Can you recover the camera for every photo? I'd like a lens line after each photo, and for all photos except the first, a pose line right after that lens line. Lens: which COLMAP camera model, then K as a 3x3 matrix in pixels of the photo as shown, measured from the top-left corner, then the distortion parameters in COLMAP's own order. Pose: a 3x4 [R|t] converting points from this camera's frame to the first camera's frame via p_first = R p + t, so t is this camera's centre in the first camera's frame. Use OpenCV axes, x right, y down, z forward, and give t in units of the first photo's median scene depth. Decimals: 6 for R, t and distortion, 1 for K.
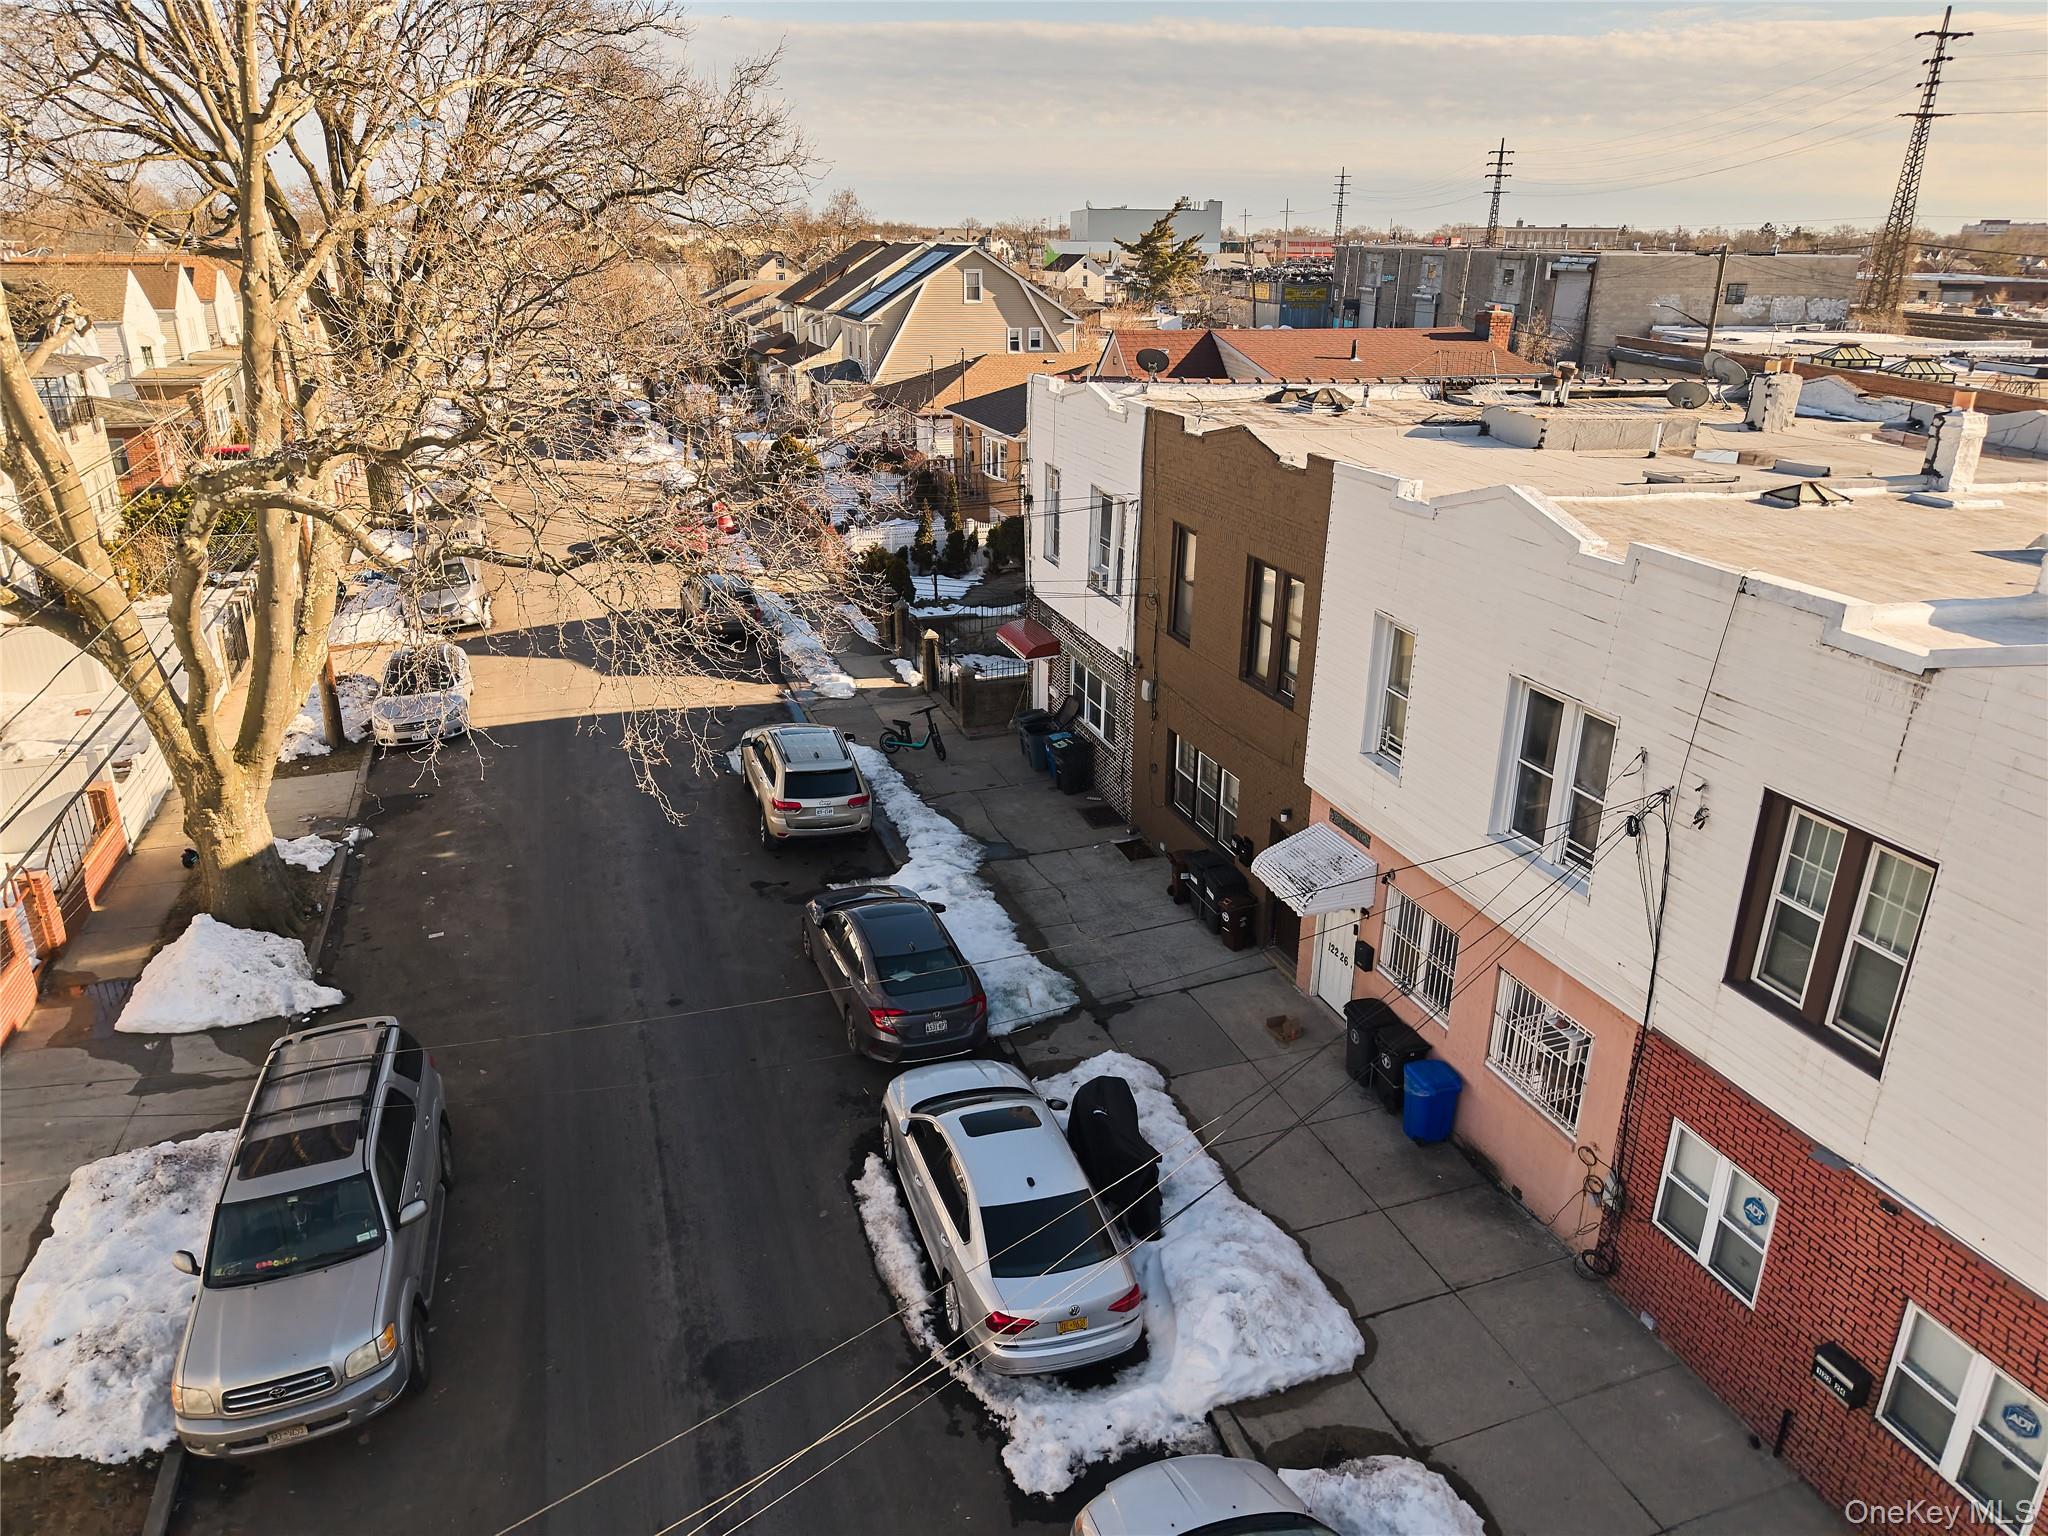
lens RADIAL K [[1371.7, 0, 1030.6], [0, 1371.7, 771.8], [0, 0, 1]] dist [0.010643, -0.007819]
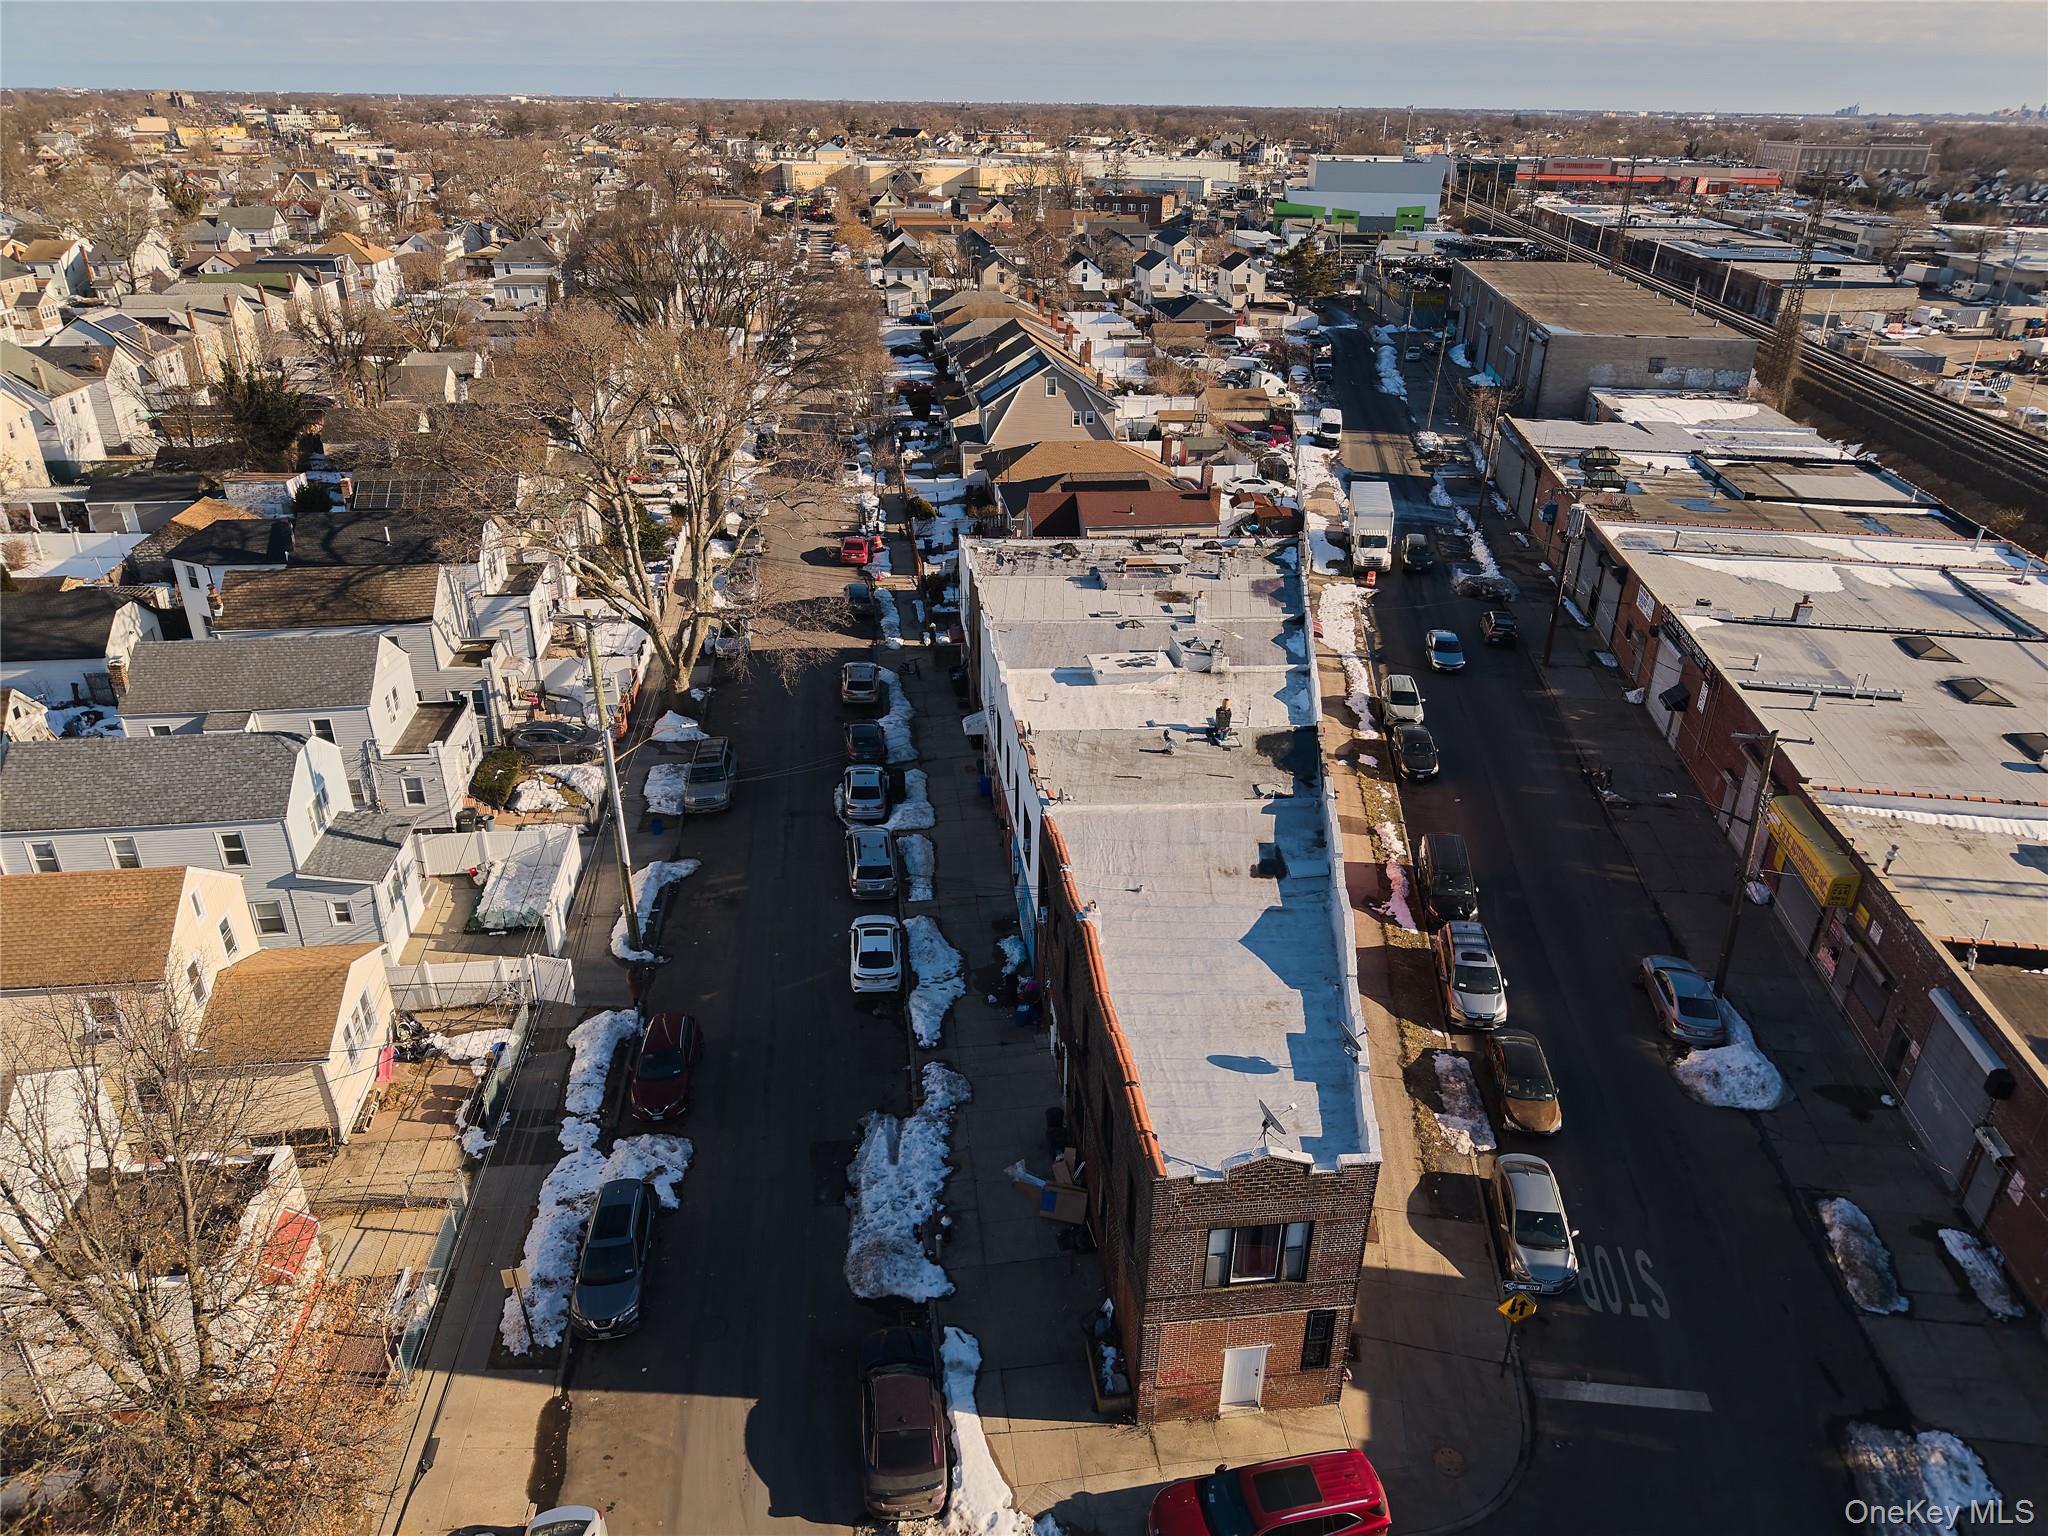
lens RADIAL K [[1371.7, 0, 1030.6], [0, 1371.7, 771.8], [0, 0, 1]] dist [0.010643, -0.007819]
pose [[0.979639, 0.091018, -0.178948, 0.736860], [-0.076240, 0.993215, 0.087811, -0.092168], [0.185726, -0.072380, 0.979932, -1.806497]]
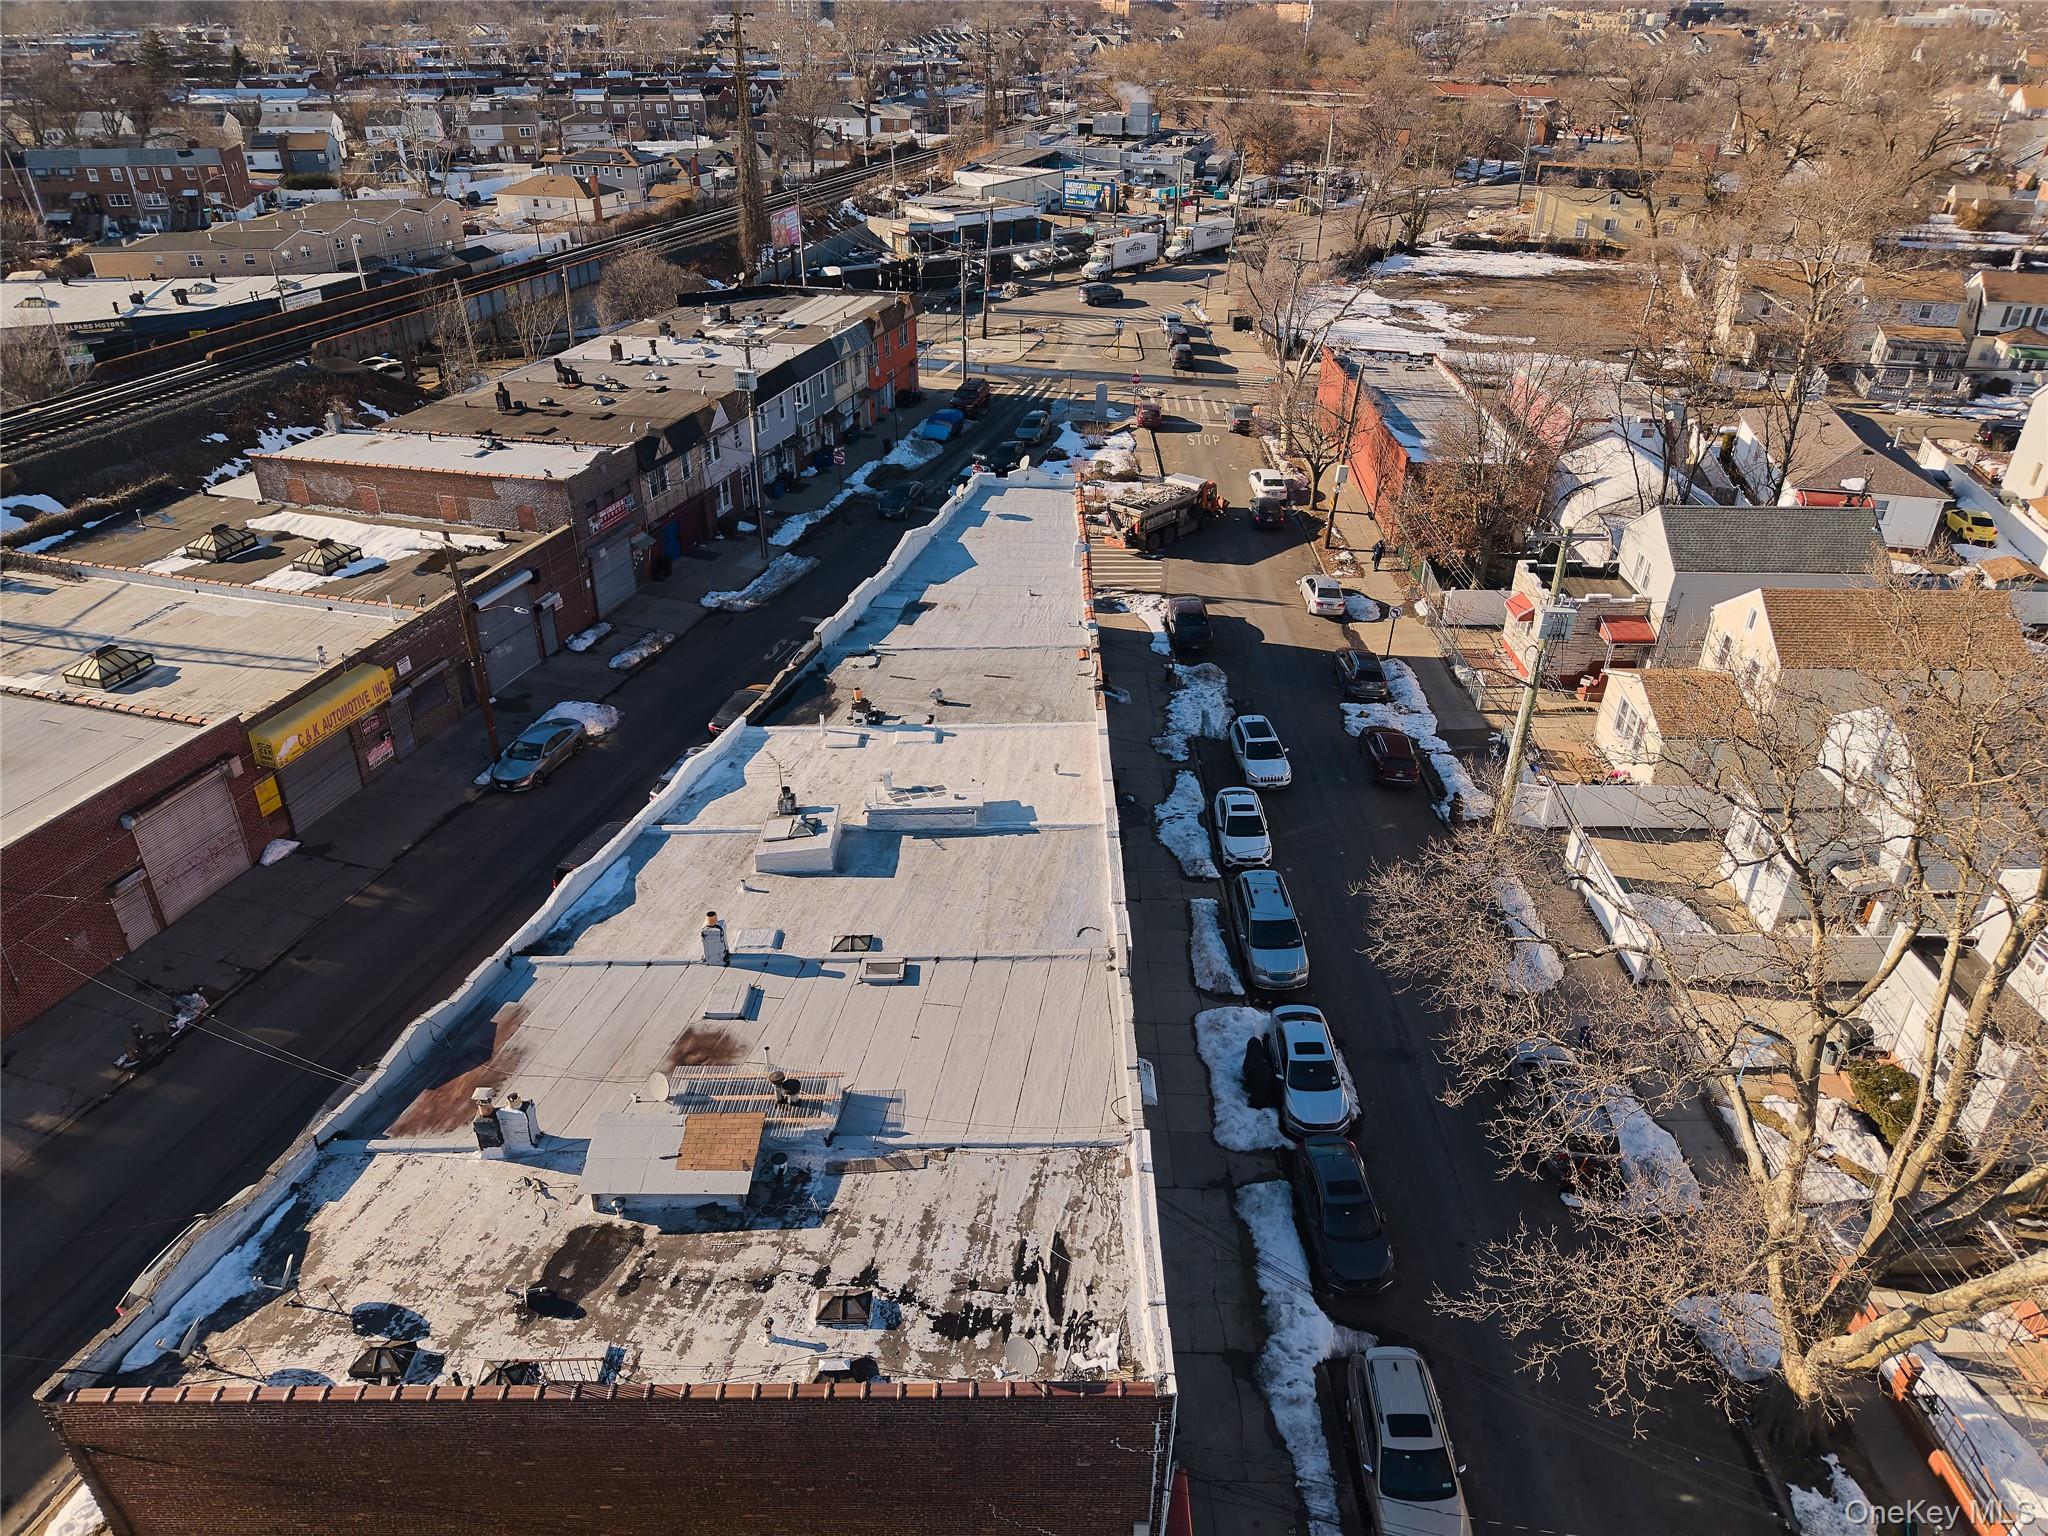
lens RADIAL K [[1353.1, 0, 1024.0], [0, 1353.1, 768.0], [0, 0, 1]] dist [0.032660, -0.052266]
pose [[-0.942781, -0.183143, 0.278608, -0.080103], [0.102485, 0.635987, 0.764865, -1.318117], [-0.317270, 0.749653, -0.580827, 1.392805]]
